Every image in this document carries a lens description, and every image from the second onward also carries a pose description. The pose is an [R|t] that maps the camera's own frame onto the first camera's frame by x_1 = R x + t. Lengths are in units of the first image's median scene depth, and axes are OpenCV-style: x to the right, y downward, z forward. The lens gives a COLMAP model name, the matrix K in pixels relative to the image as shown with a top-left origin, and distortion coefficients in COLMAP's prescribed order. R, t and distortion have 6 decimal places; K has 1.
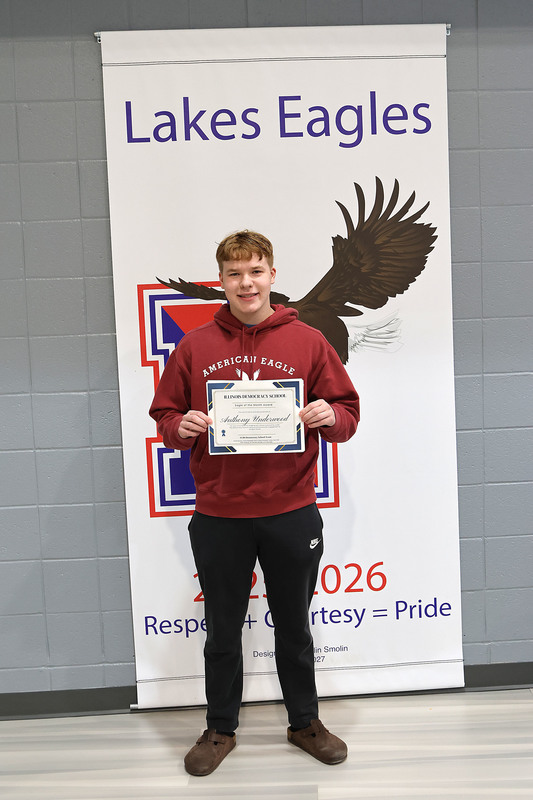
lens RADIAL K [[1074.7, 0, 271.8], [0, 1074.7, 400.0], [0, 0, 1]] dist [-0.017862, 0.000000]
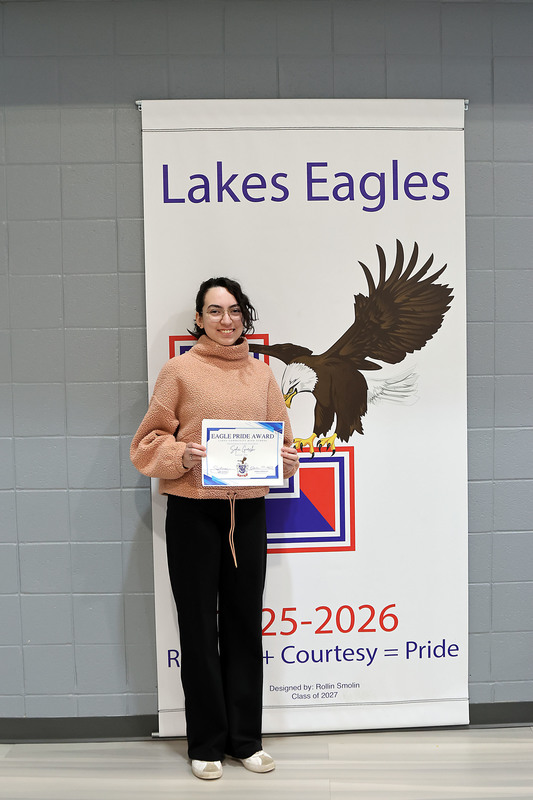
lens RADIAL K [[904.9, 0, 258.5], [0, 904.9, 403.0], [0, 0, 1]] dist [-0.074791, 0.000000]
pose [[0.999497, 0.023294, -0.021511, -0.016256], [-0.024016, 0.999136, -0.033915, -0.013219], [0.020702, 0.034414, 0.999193, 0.113869]]
